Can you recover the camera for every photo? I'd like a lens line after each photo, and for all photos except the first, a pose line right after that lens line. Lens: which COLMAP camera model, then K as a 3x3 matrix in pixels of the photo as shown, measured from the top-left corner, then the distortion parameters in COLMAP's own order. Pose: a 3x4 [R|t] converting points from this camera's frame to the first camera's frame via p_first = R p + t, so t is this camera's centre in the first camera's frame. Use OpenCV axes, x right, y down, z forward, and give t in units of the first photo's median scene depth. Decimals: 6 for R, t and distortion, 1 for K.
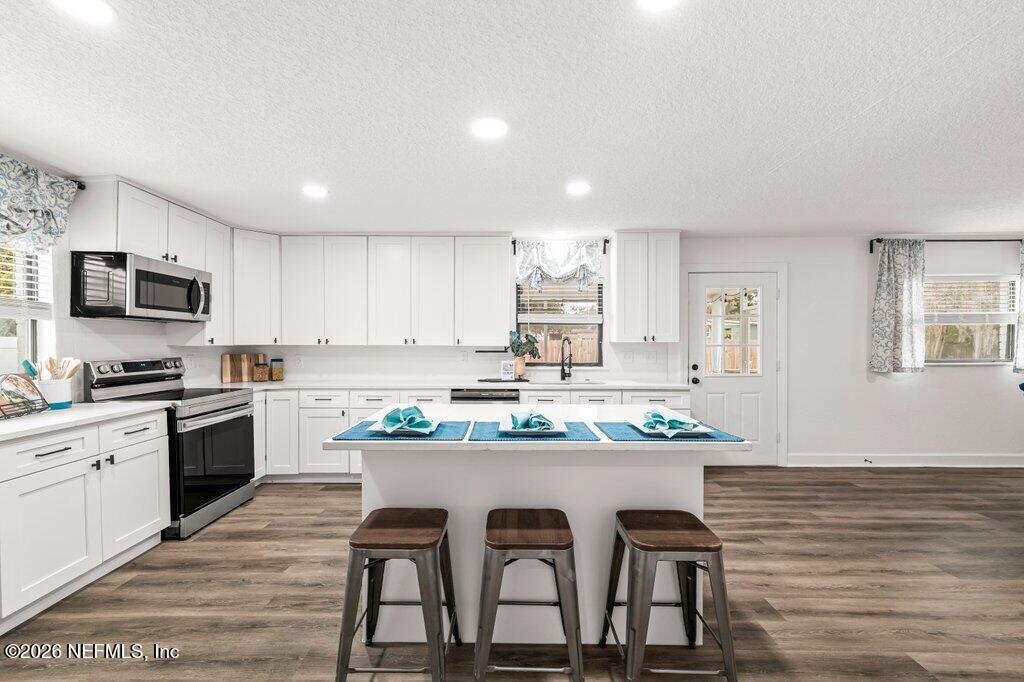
lens RADIAL K [[426.0, 0, 510.0], [0, 426.0, 347.7], [0, 0, 1]] dist [0.001057, -0.000208]
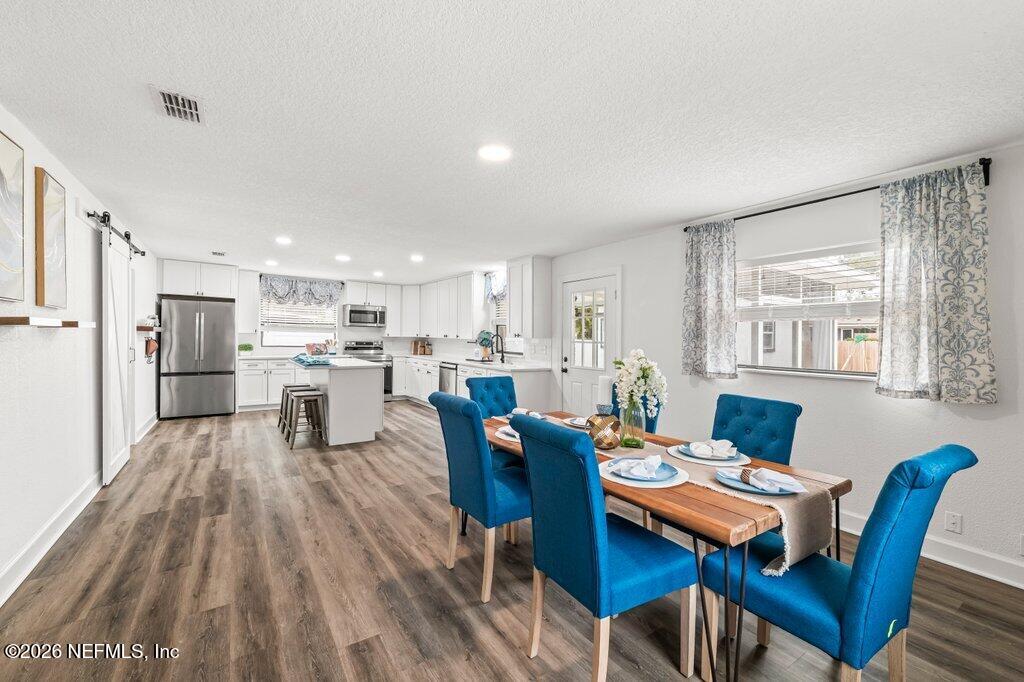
lens RADIAL K [[447.2, 0, 518.0], [0, 447.2, 342.4], [0, 0, 1]] dist [-0.011741, 0.000511]
pose [[0.546257, 0.020039, -0.837378, 1.965346], [-0.030319, 0.999532, 0.004141, -0.005216], [0.837069, 0.023126, 0.546609, 0.245511]]
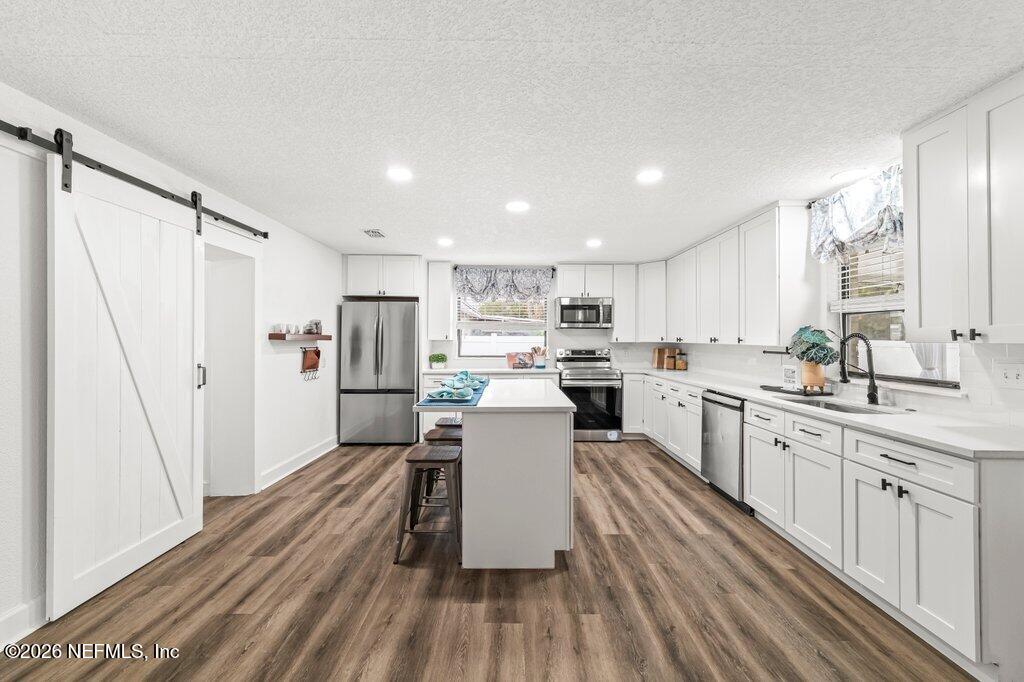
lens RADIAL K [[426.0, 0, 505.4], [0, 426.0, 344.0], [0, 0, 1]] dist [0.001057, -0.000208]
pose [[-0.017095, 0.010105, -0.999803, 0.995926], [-0.016888, 0.999803, 0.010394, -0.008399], [0.999711, 0.017063, -0.016921, 0.645524]]
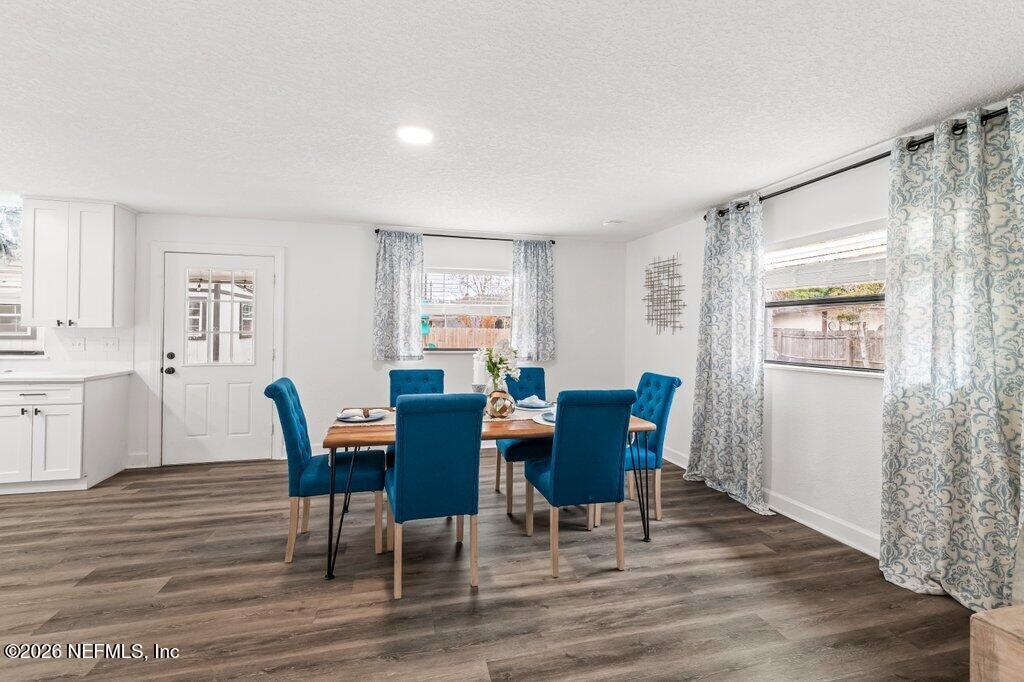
lens RADIAL K [[426.0, 0, 525.0], [0, 426.0, 327.1], [0, 0, 1]] dist [0.001057, -0.000208]
pose [[0.965609, 0.015636, 0.259529, 1.265157], [-0.009504, 0.999646, -0.024864, 0.000877], [-0.259826, 0.021543, 0.965415, -0.101506]]
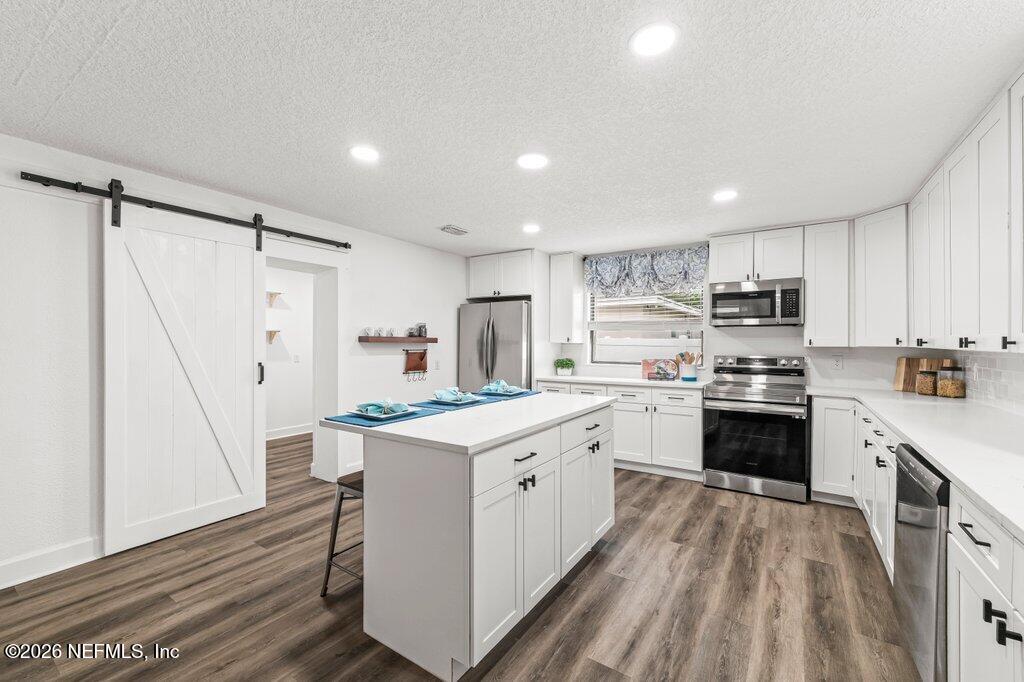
lens RADIAL K [[426.0, 0, 492.9], [0, 426.0, 343.8], [0, 0, 1]] dist [0.001057, -0.000208]
pose [[-0.577559, -0.000440, -0.816349, 0.634915], [-0.015813, 0.999818, 0.010649, -0.011315], [0.816196, 0.019060, -0.577461, 1.037660]]
